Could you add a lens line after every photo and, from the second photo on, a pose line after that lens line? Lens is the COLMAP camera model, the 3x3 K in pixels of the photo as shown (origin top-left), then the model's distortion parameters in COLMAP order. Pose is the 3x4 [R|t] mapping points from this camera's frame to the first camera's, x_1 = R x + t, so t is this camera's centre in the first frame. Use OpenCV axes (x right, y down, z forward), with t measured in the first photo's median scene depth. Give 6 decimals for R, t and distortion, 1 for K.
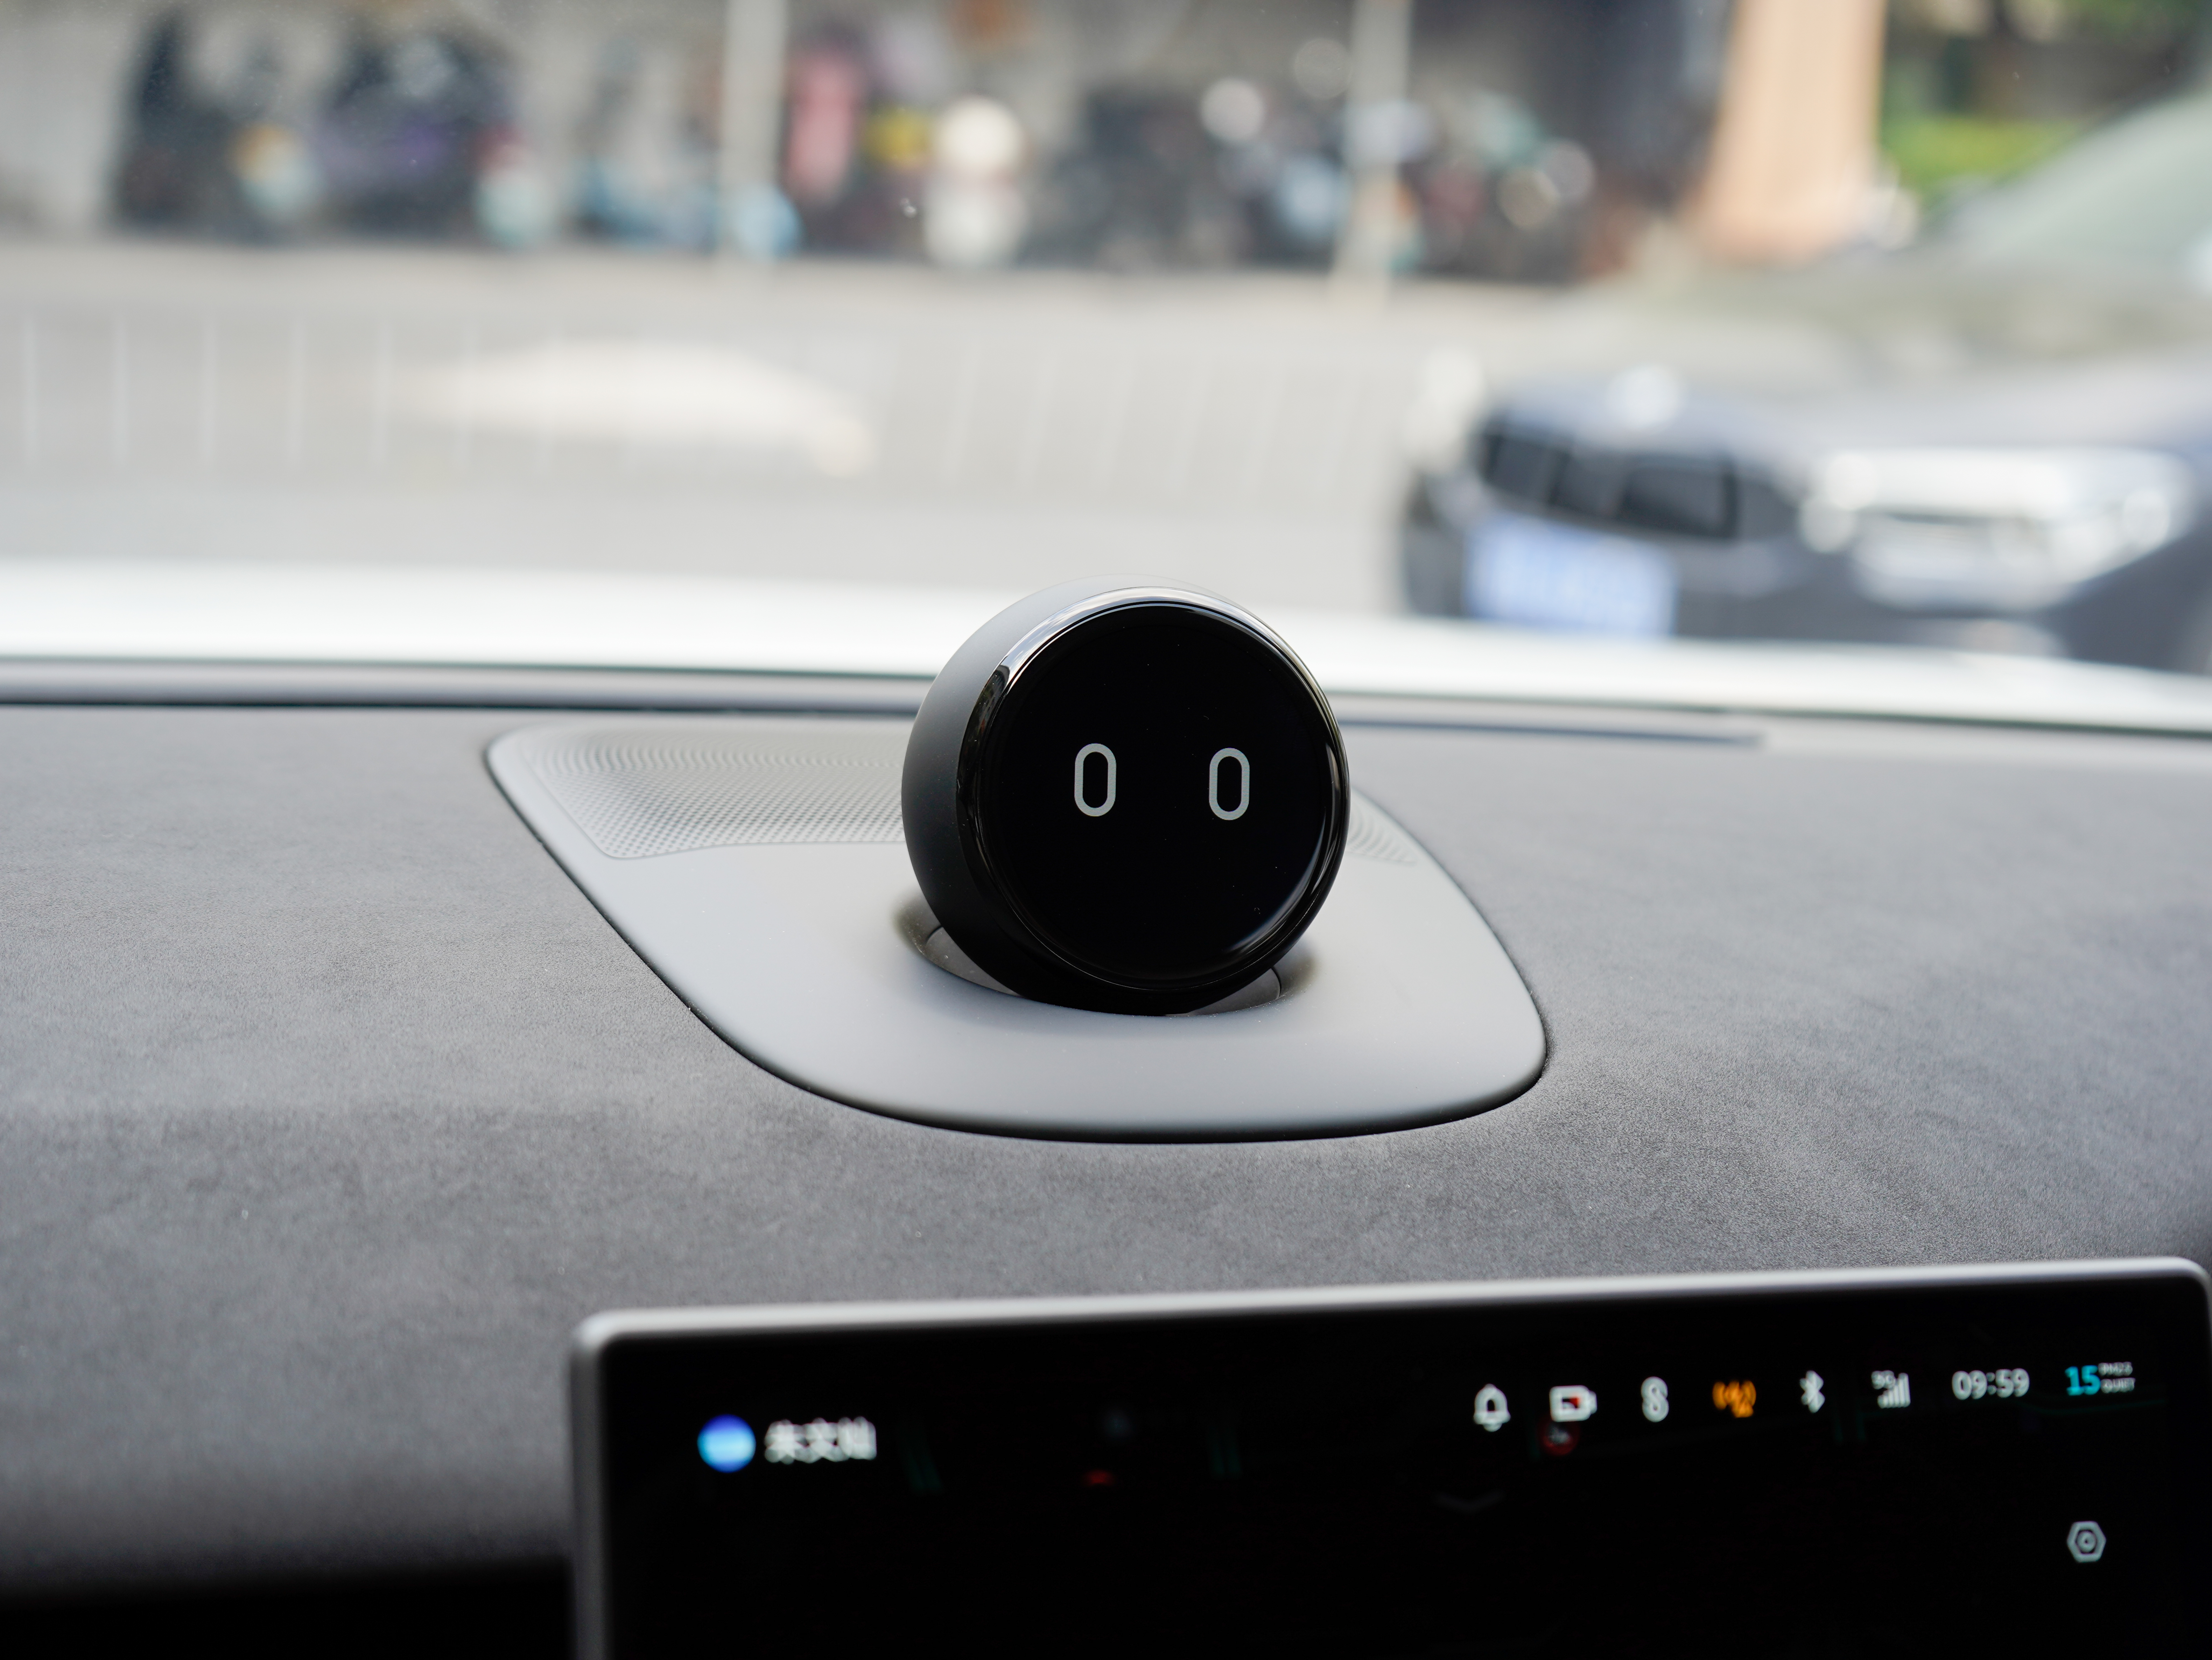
lens RADIAL K [[3783.4, 0, 1110.2], [0, 3783.4, 828.7], [0, 0, 1]] dist [-0.035448, 0.101331]
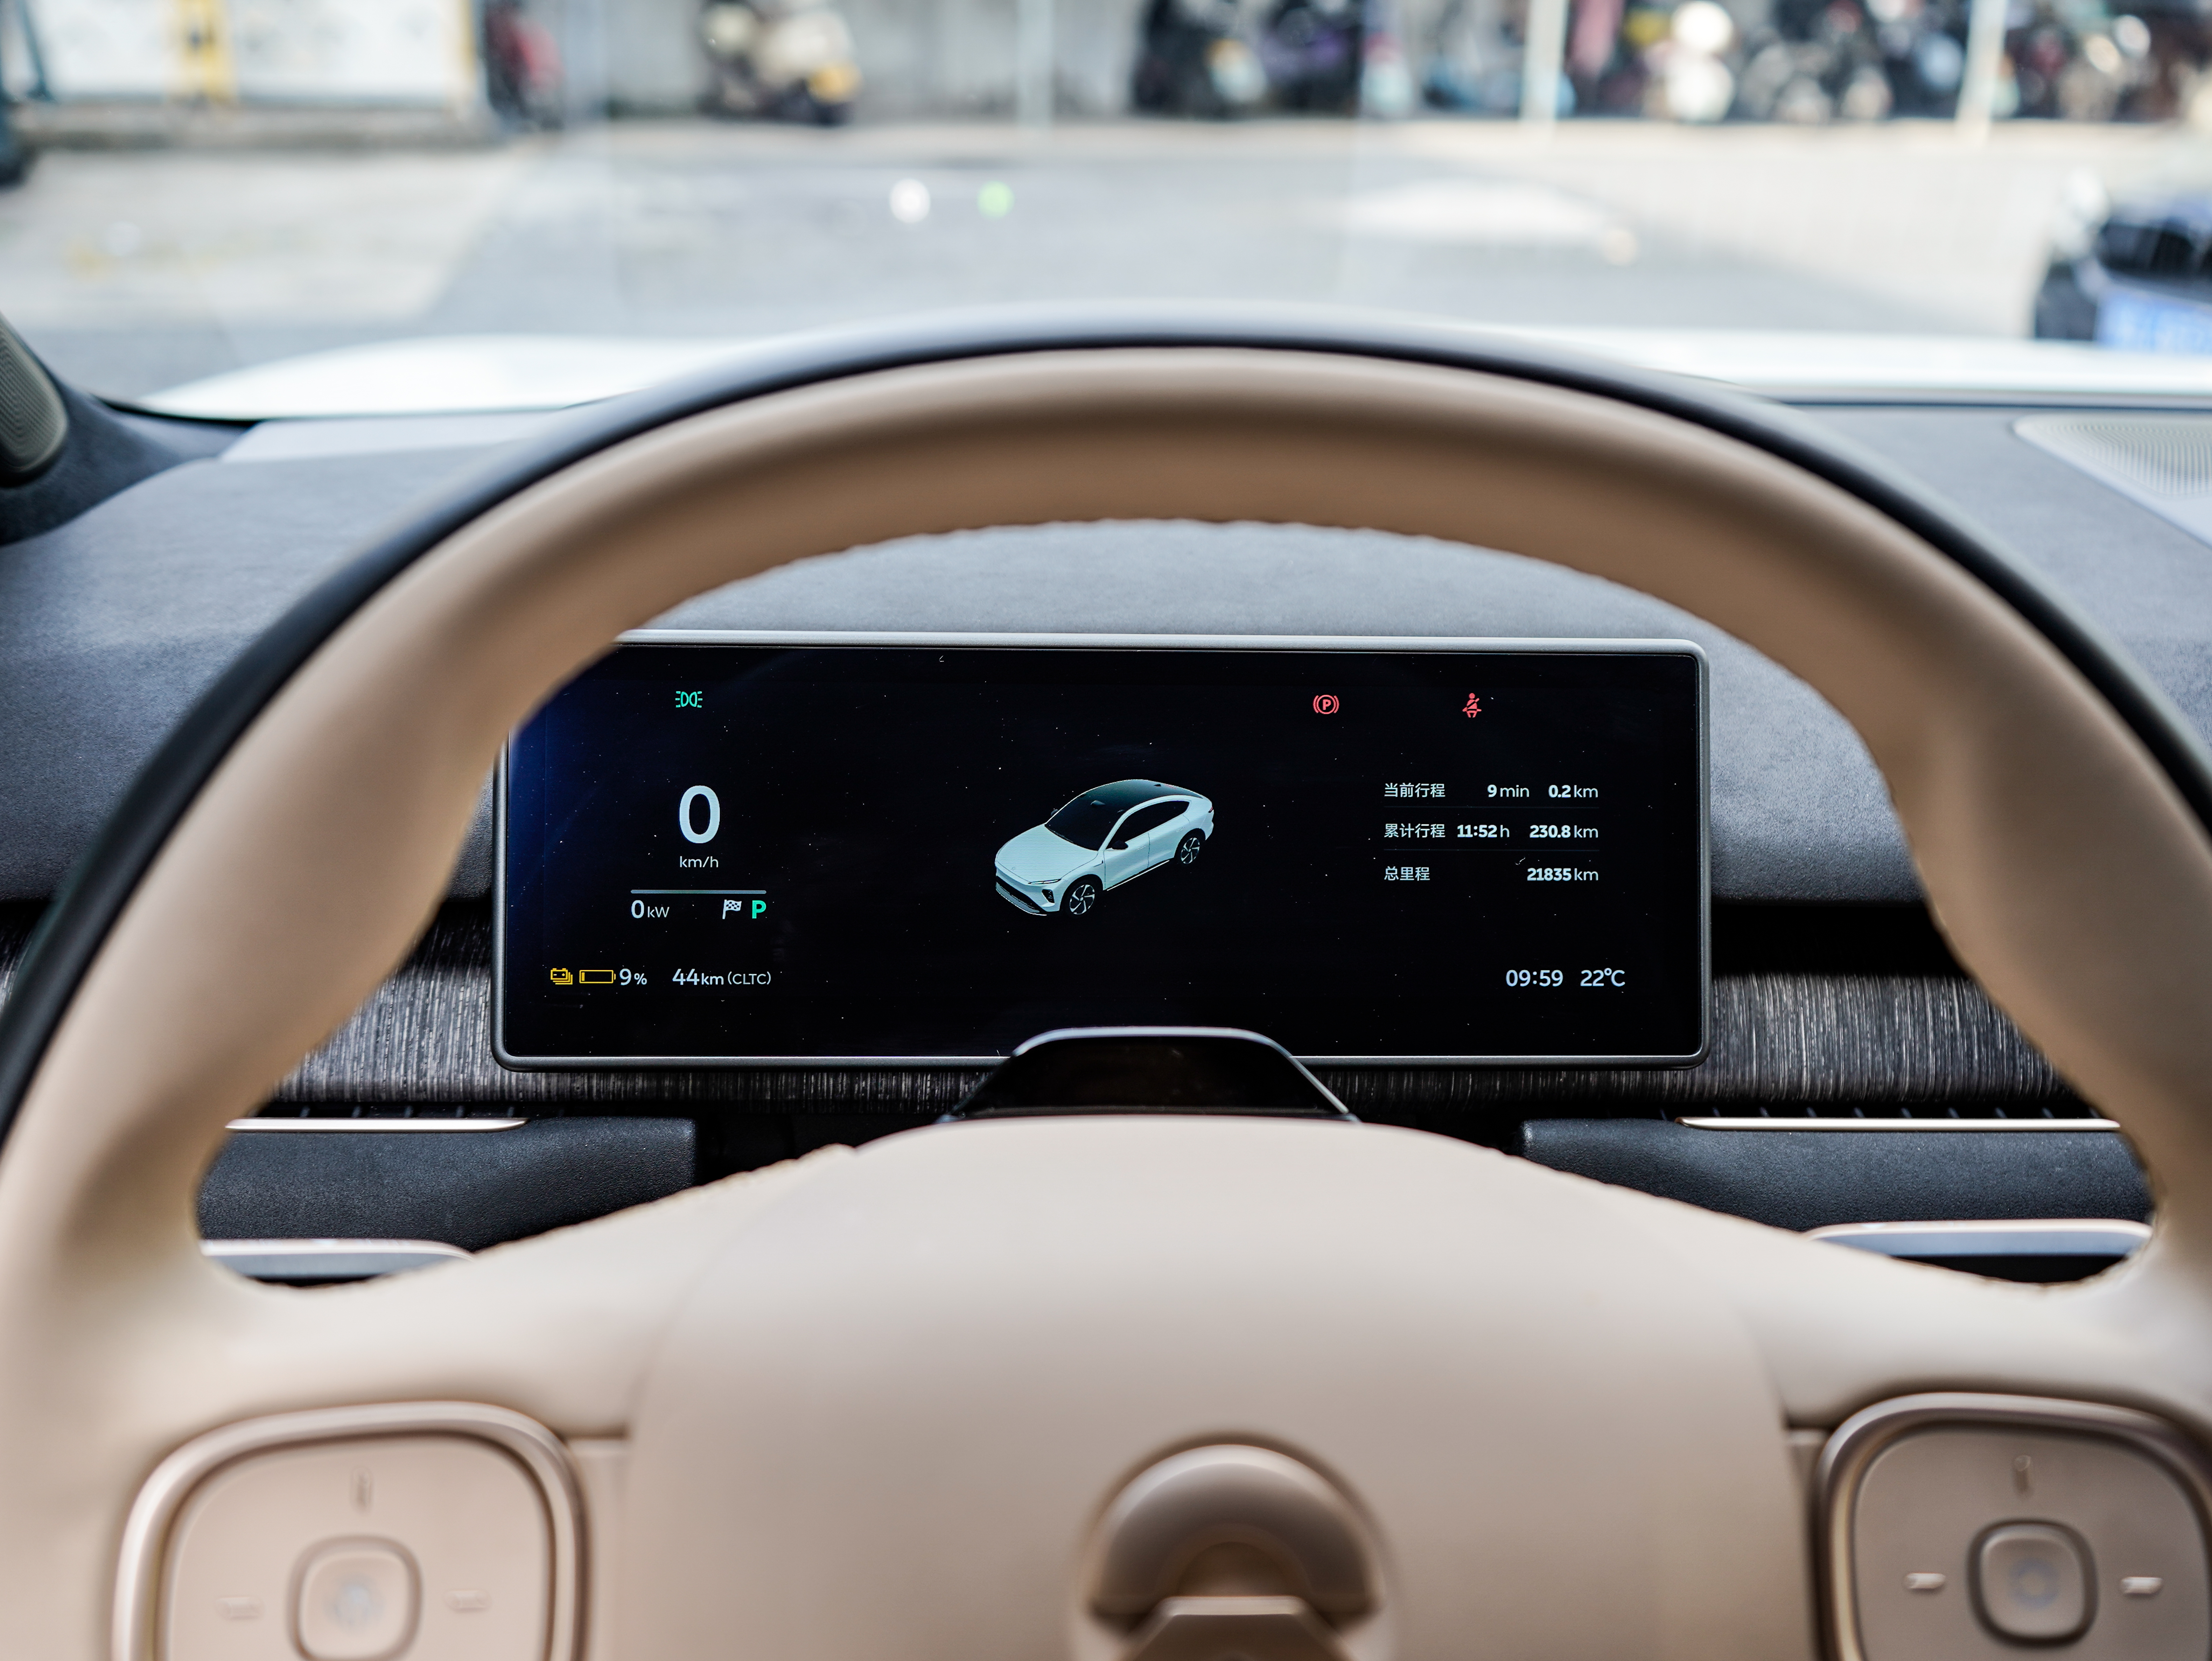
lens RADIAL K [[2431.9, 0, 1106.0], [0, 2431.9, 830.5], [0, 0, 1]] dist [-0.000868, 0.017346]
pose [[0.967271, 0.043542, -0.249981, -0.360162], [-0.009812, 0.990849, 0.134620, 0.015991], [0.253555, -0.127762, 0.958847, -0.184122]]
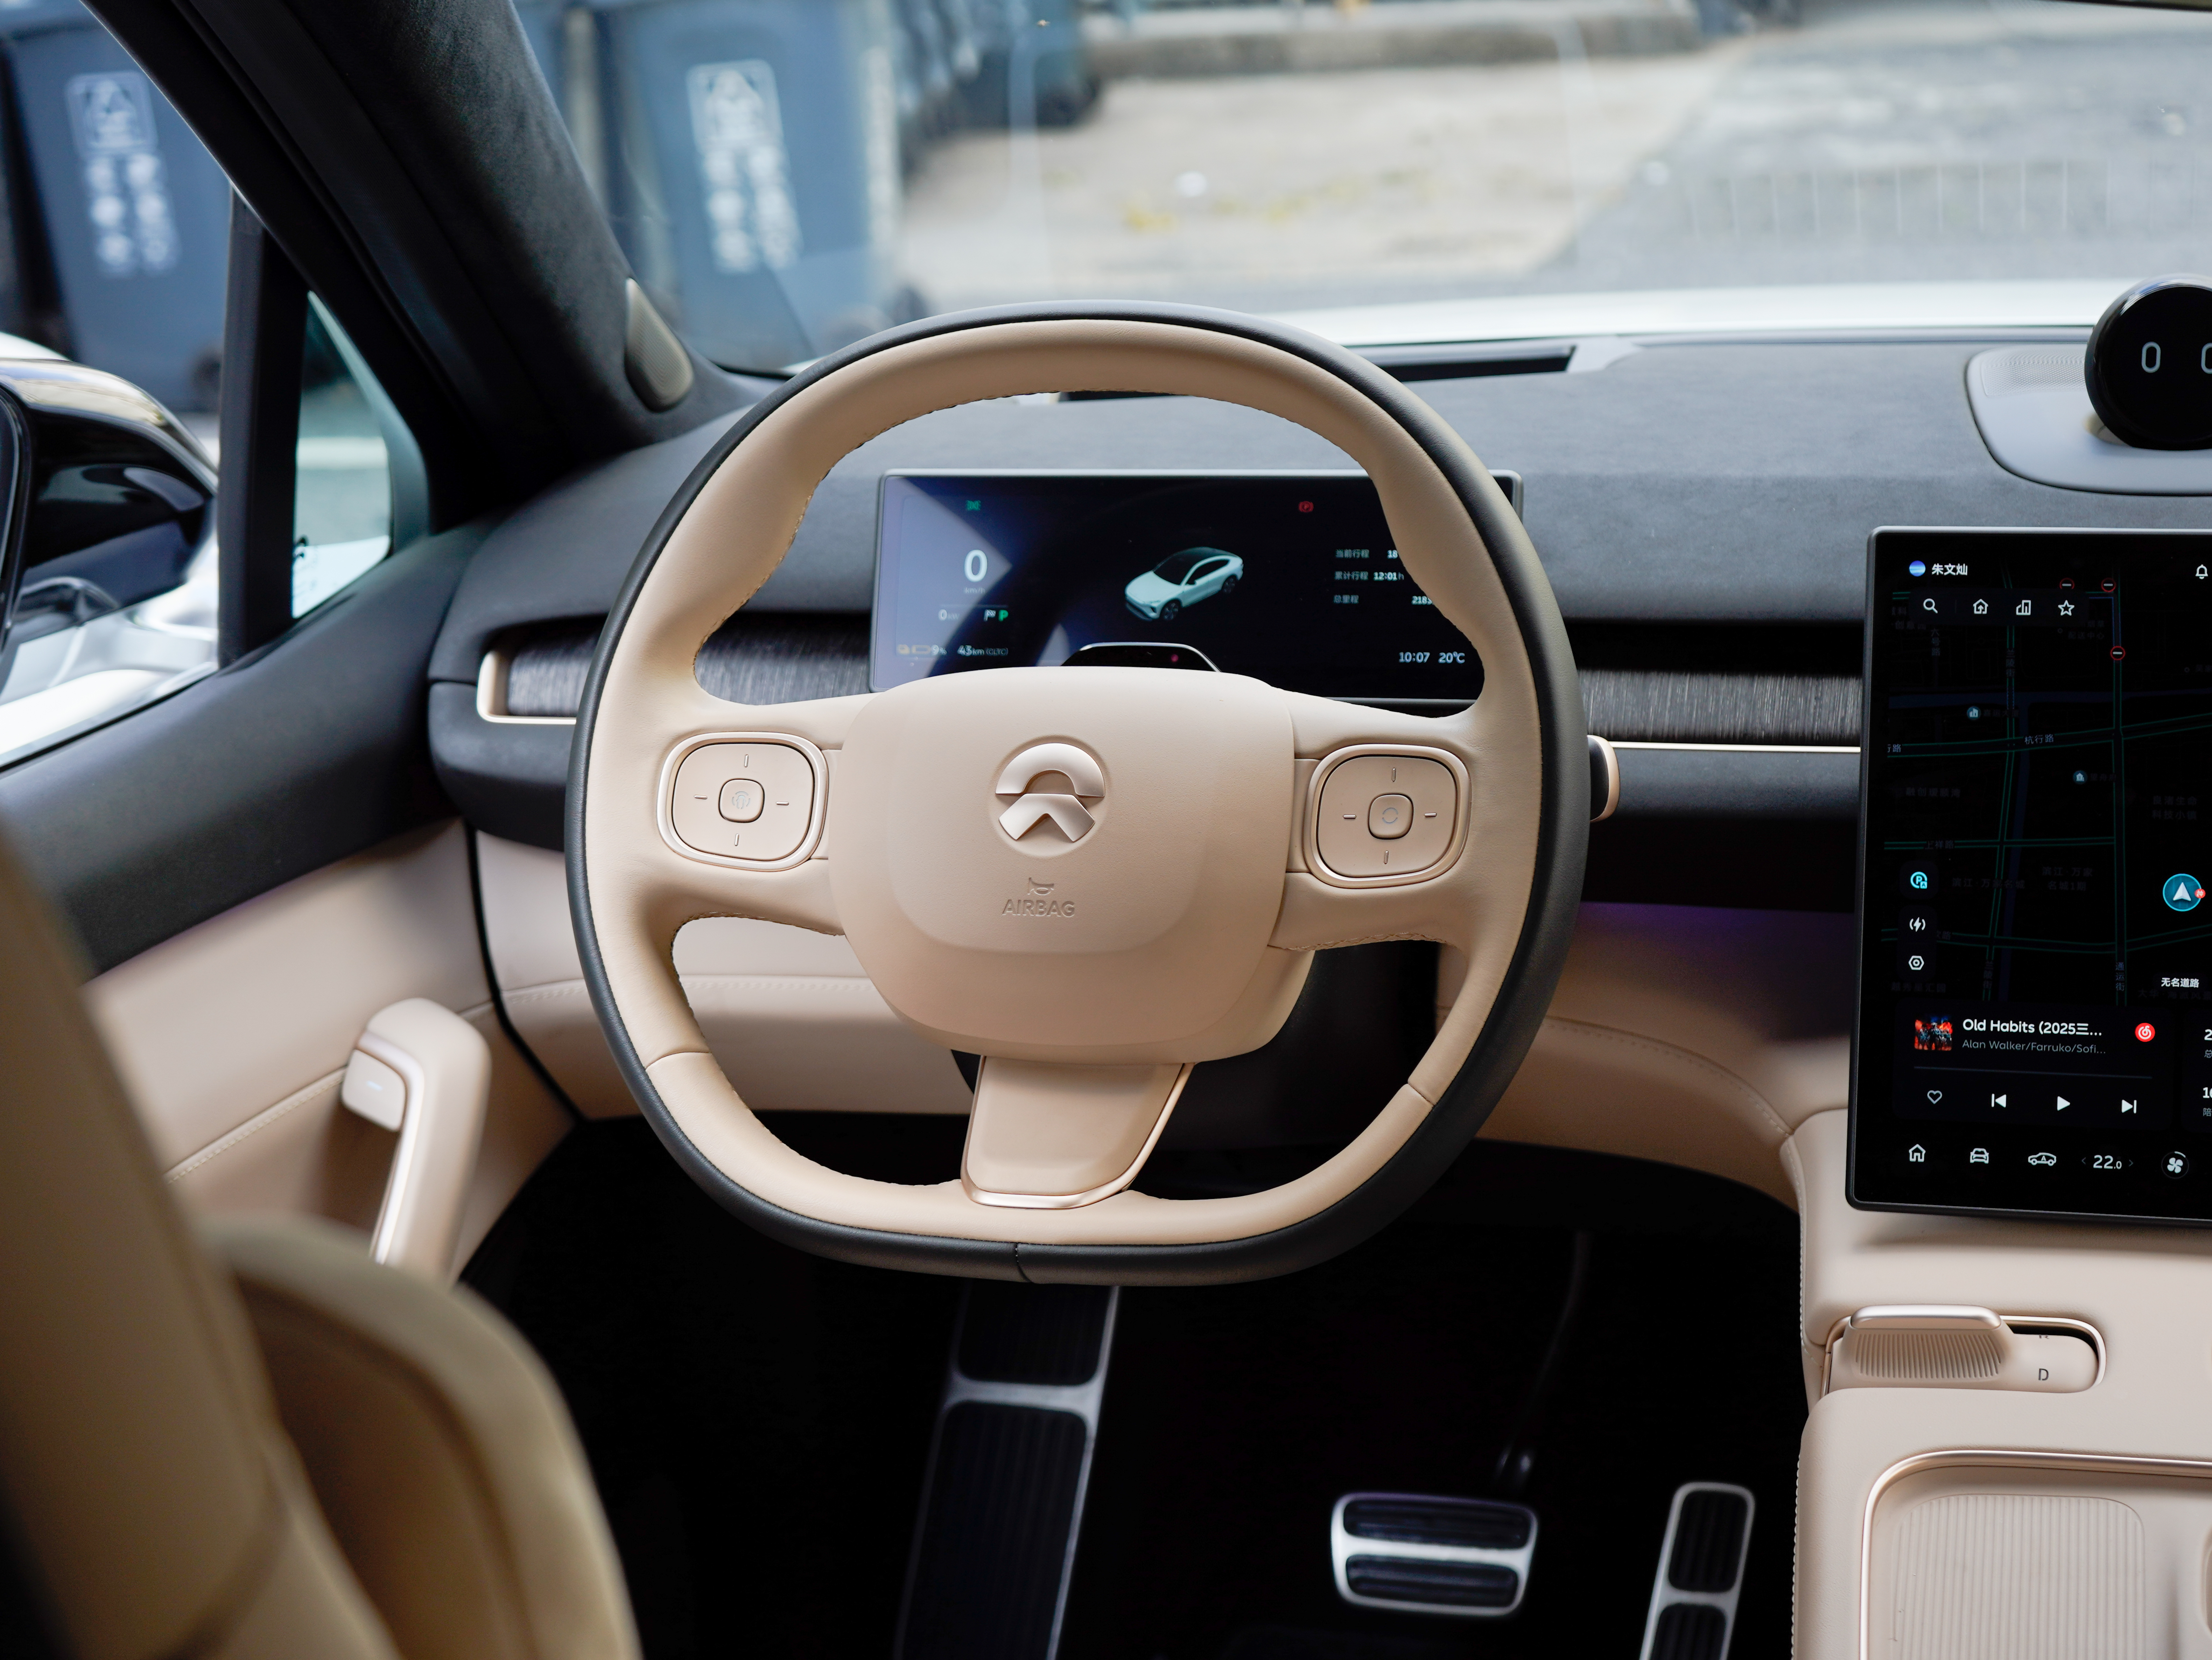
lens RADIAL K [[3646.4, 0, 1113.4], [0, 3646.4, 832.1], [0, 0, 1]] dist [-0.040612, 0.109486]
pose [[0.842684, 0.046727, -0.536376, 0.783401], [-0.002988, 0.996617, 0.082126, 0.113579], [0.538400, -0.067604, 0.839974, -1.528129]]
